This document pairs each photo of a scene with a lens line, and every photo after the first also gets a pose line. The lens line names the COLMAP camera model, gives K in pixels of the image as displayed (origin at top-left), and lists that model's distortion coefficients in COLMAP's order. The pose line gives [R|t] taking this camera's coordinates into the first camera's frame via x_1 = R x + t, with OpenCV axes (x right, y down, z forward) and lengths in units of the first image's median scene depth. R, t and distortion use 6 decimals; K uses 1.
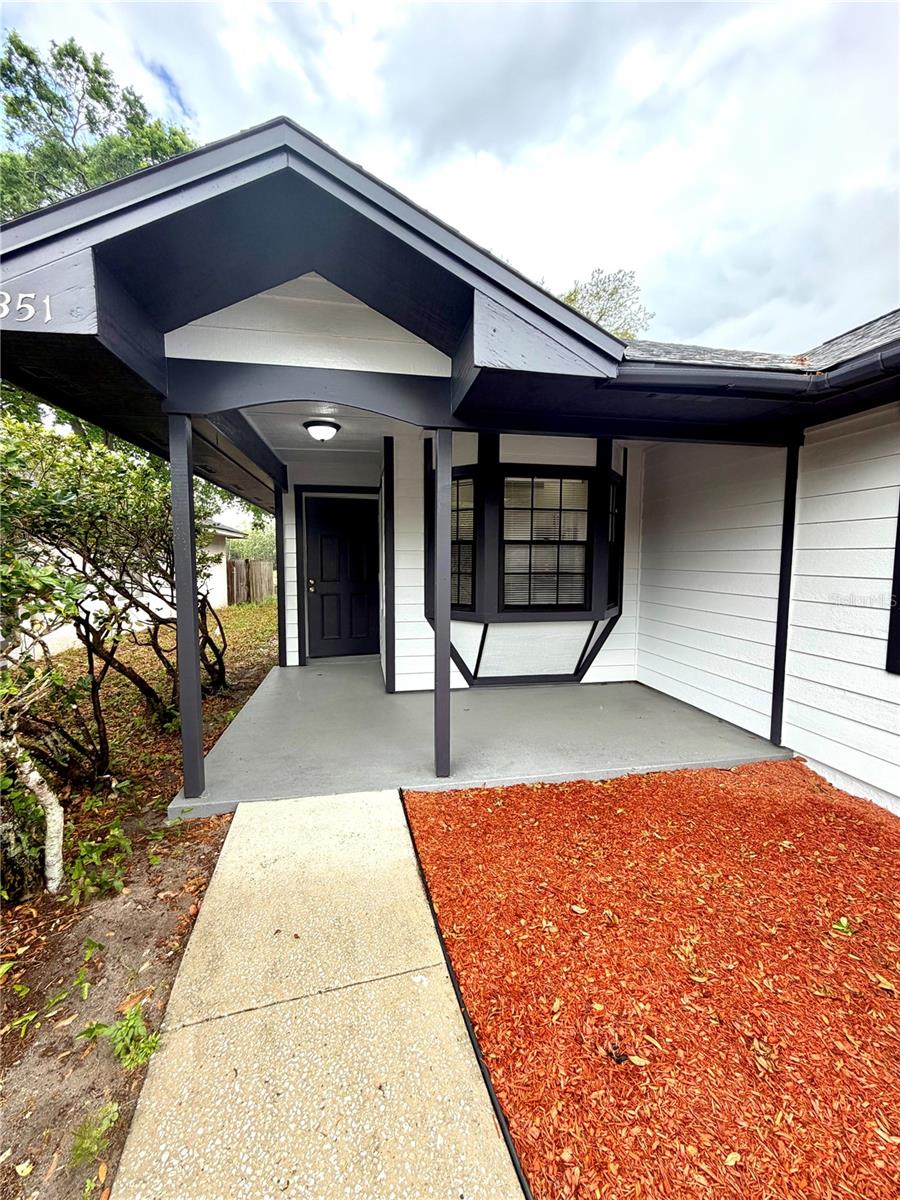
lens RADIAL K [[478.0, 0, 451.3], [0, 478.0, 597.4], [0, 0, 1]] dist [-0.000131, -0.000022]
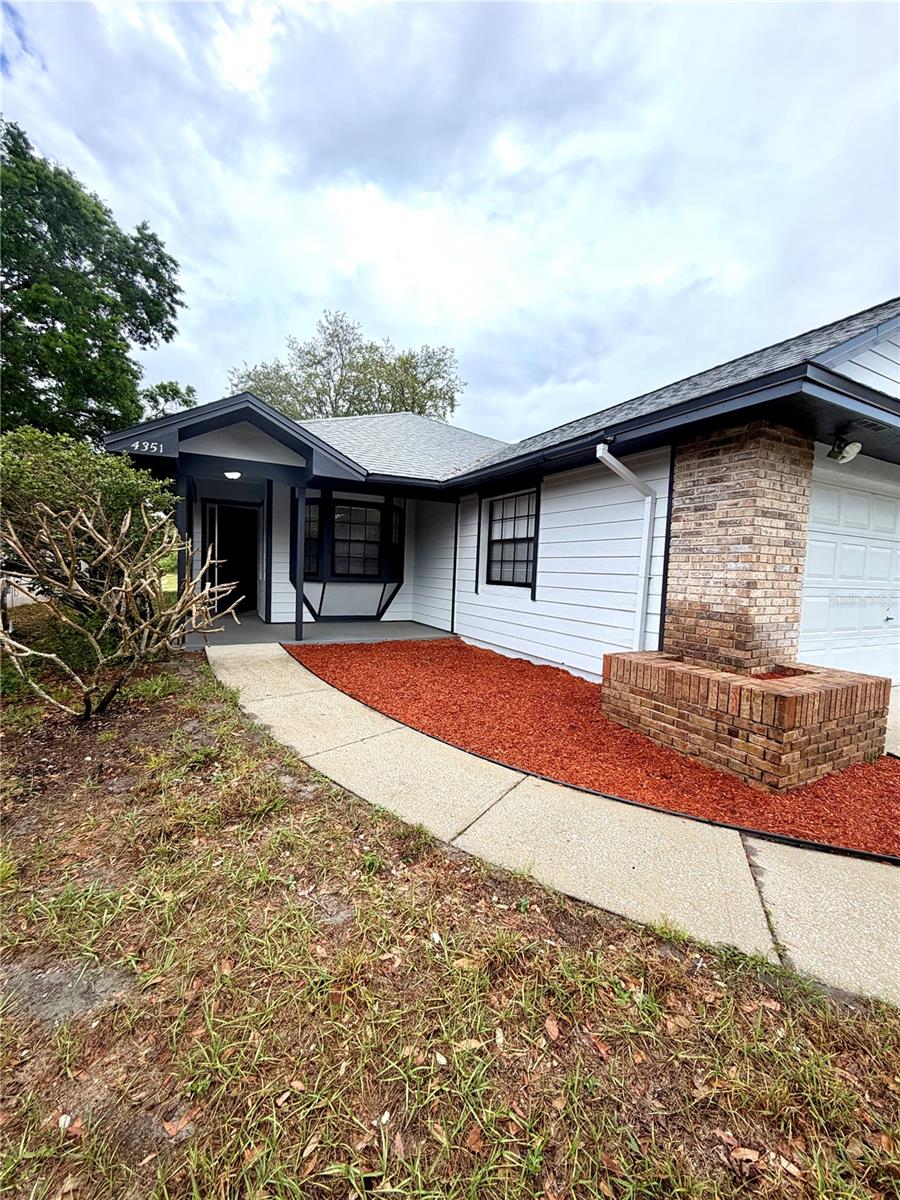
lens RADIAL K [[478.0, 0, 445.8], [0, 478.0, 596.9], [0, 0, 1]] dist [-0.000131, -0.000022]
pose [[0.962186, 0.014377, 0.272015, 0.021861], [-0.009071, 0.999744, -0.020751, 0.134464], [-0.272244, 0.017499, 0.962069, -0.863575]]
